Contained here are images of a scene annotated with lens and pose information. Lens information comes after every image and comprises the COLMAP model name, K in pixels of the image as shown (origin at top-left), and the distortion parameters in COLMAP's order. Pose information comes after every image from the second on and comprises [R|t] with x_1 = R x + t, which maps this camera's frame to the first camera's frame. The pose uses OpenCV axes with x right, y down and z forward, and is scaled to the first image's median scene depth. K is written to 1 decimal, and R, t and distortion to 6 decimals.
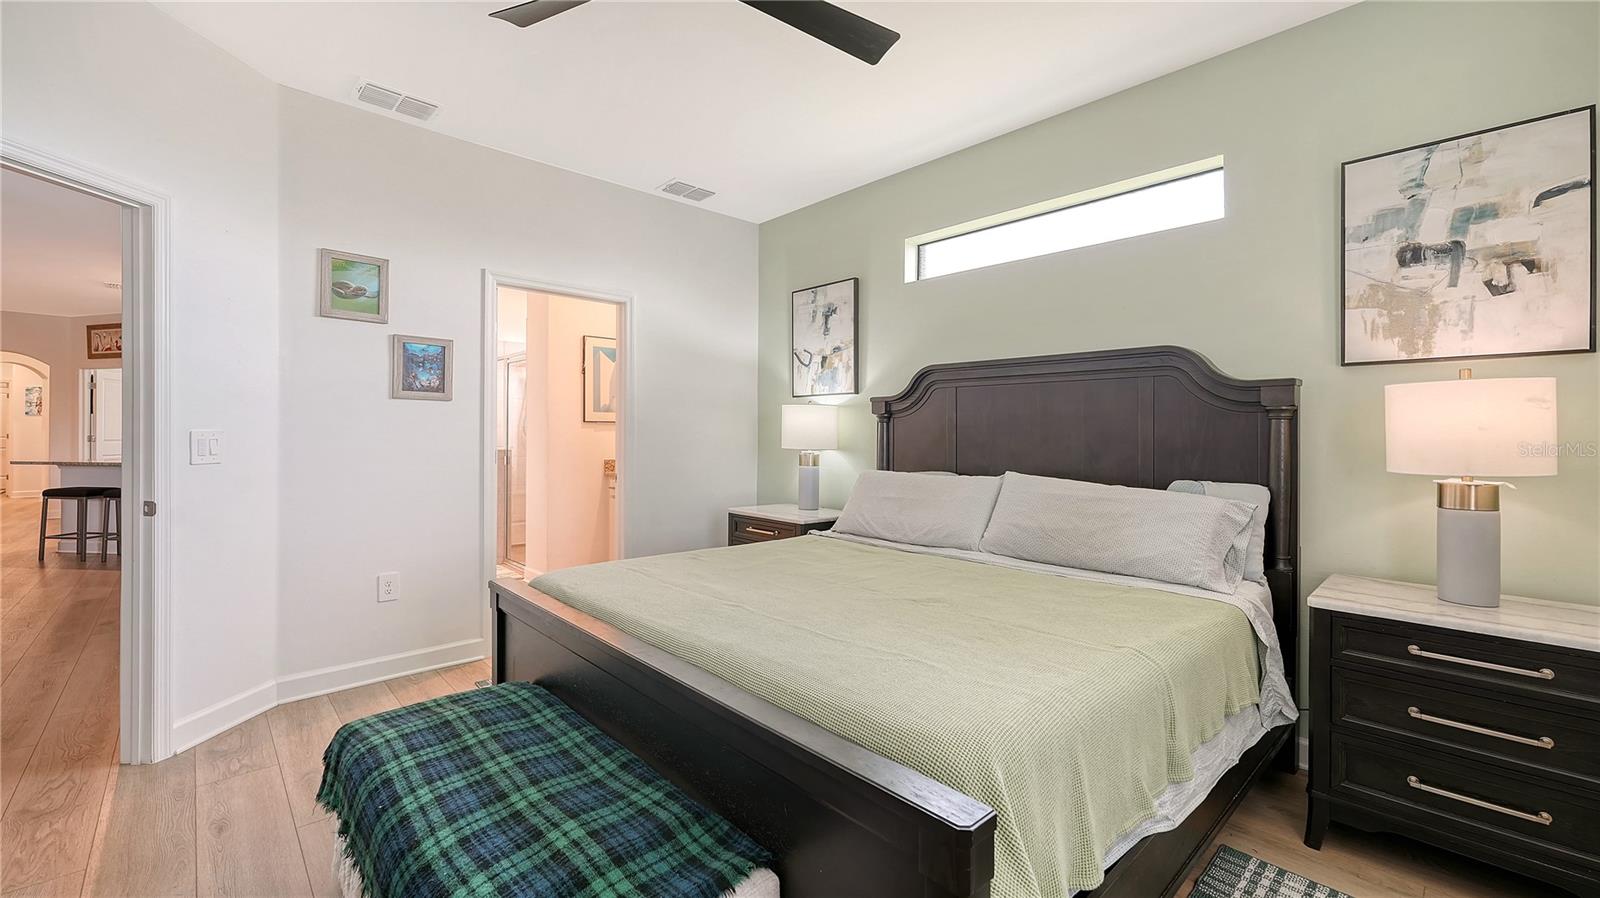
lens RADIAL K [[686.8, 0, 799.1], [0, 686.8, 441.4], [0, 0, 1]] dist [0.000303, -0.000880]
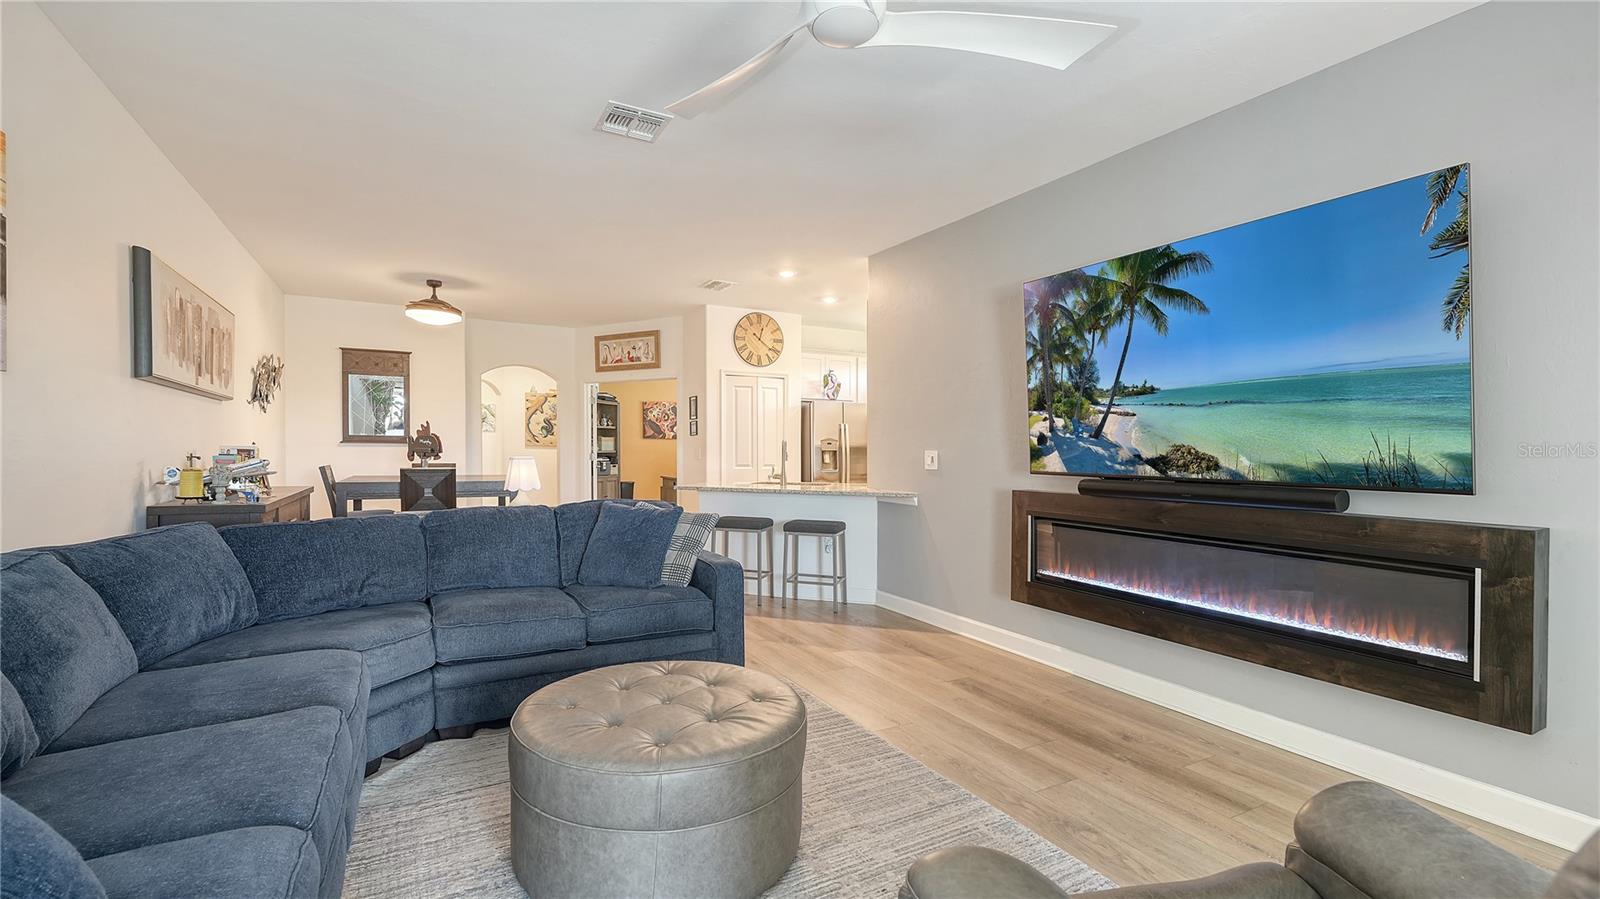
lens RADIAL K [[698.9, 0, 800.8], [0, 698.9, 469.7], [0, 0, 1]] dist [-0.000731, 0.000018]
pose [[0.978460, 0.002103, -0.206424, -0.562757], [0.003501, 0.999635, 0.026780, -0.010938], [0.206405, -0.026926, 0.978096, 0.115426]]
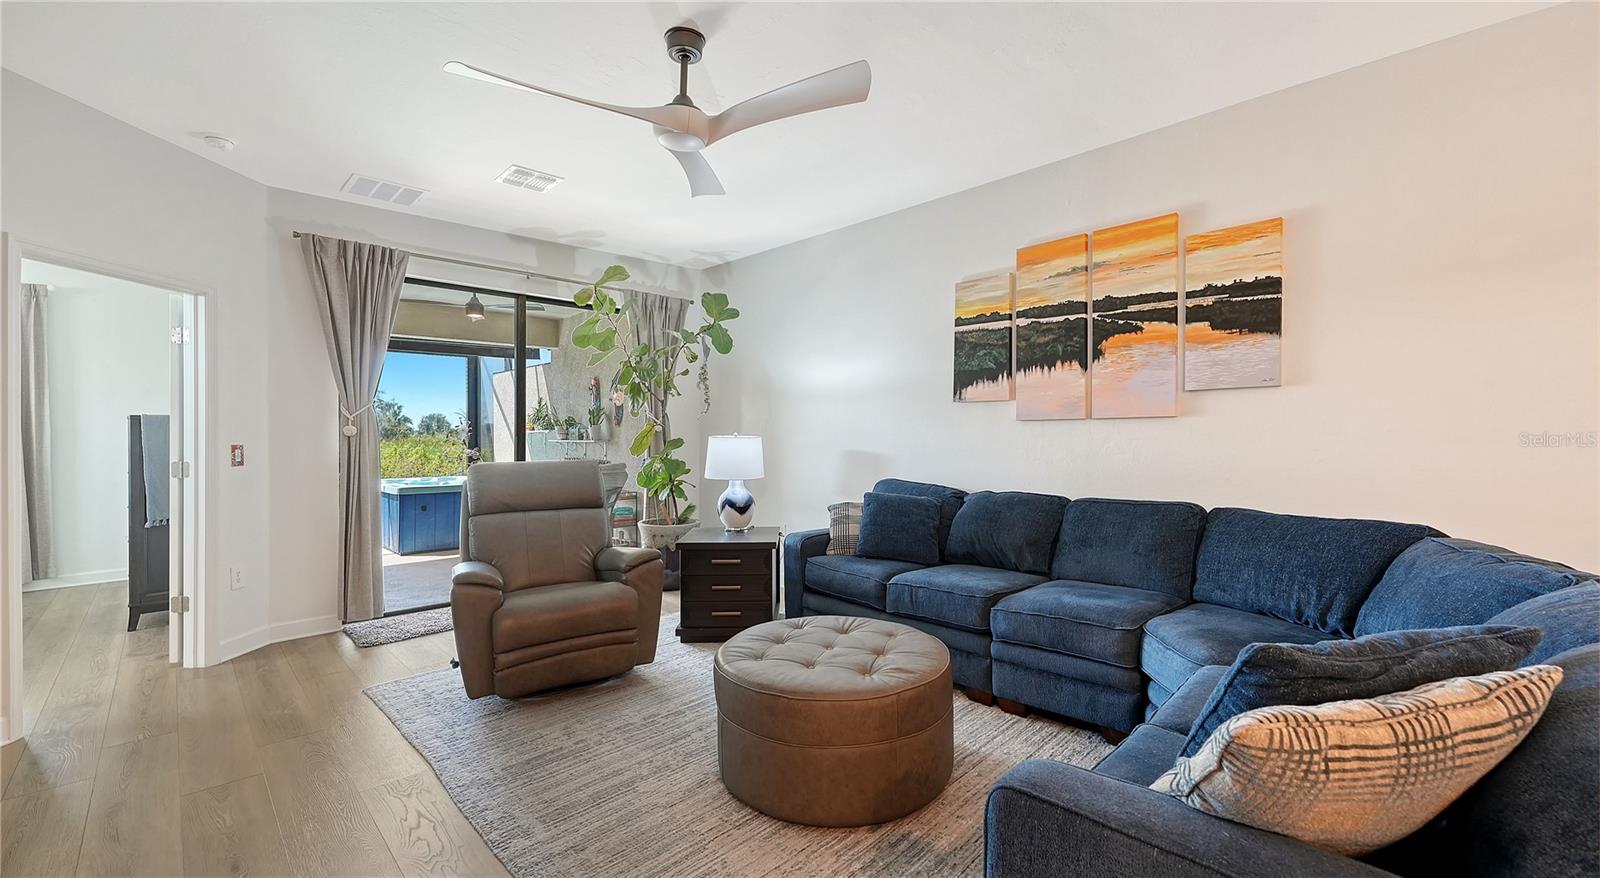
lens RADIAL K [[649.4, 0, 800.0], [0, 649.4, 439.0], [0, 0, 1]] dist [-0.000157, -0.000004]
pose [[-0.999291, -0.007432, -0.036907, -0.633432], [-0.007746, 0.999935, 0.008368, -0.013993], [0.036843, 0.008648, -0.999284, 0.607128]]
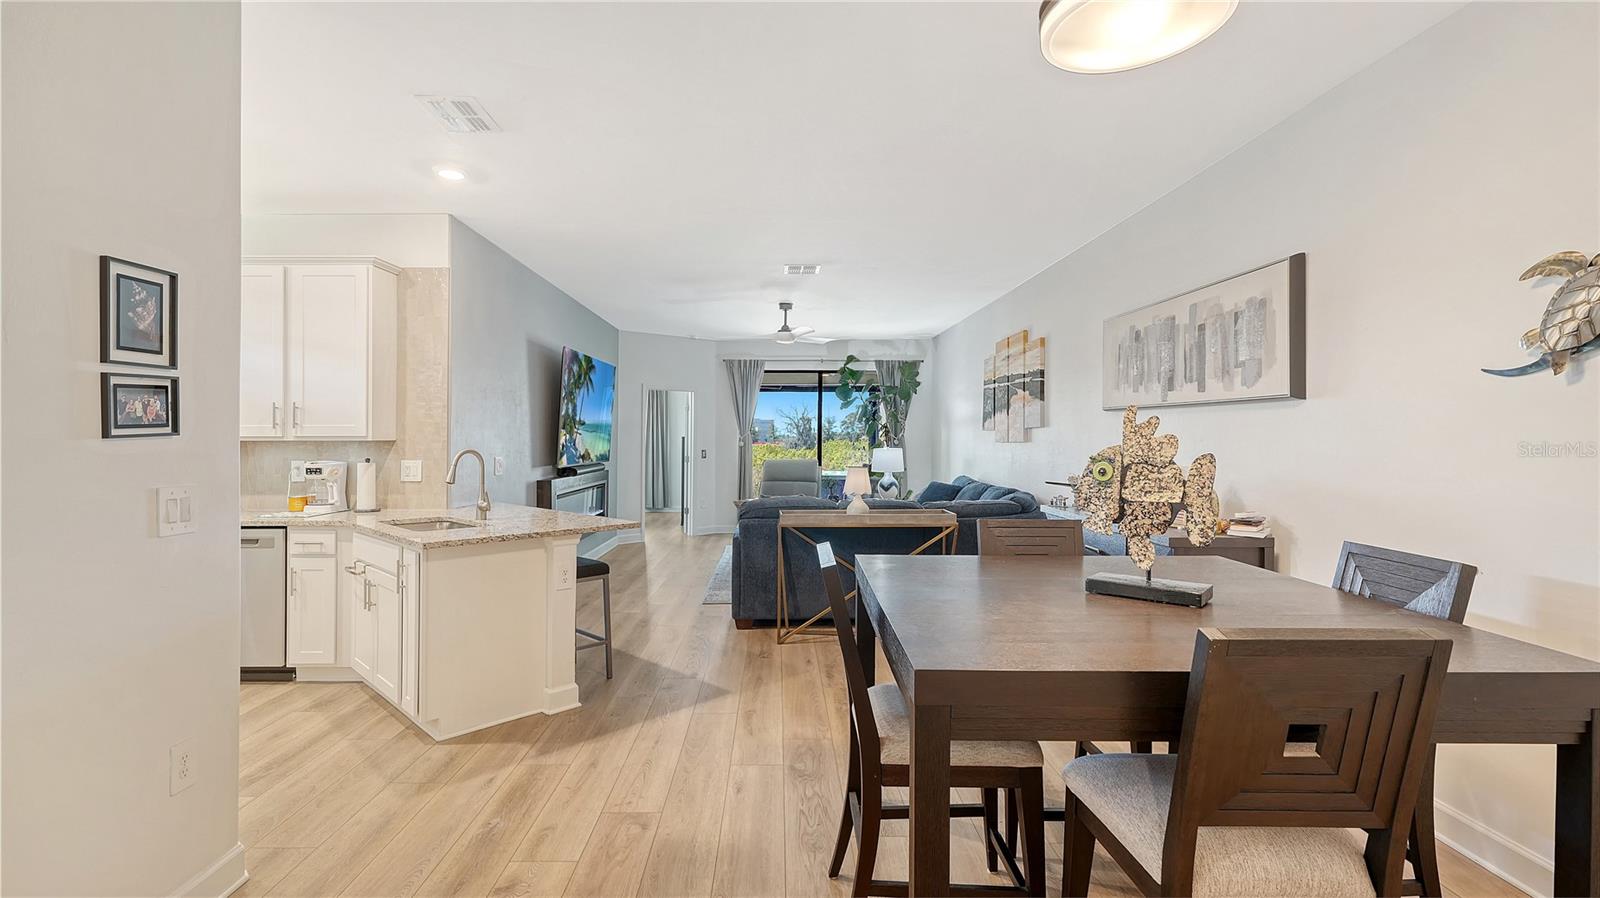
lens RADIAL K [[709.2, 0, 735.3], [0, 709.2, 452.0], [0, 0, 1]] dist [0.000137, -0.000177]
pose [[-0.711621, -0.023446, 0.702172, -1.141731], [-0.005489, 0.999598, 0.027815, -0.033000], [-0.702542, 0.015939, -0.711464, 0.964112]]
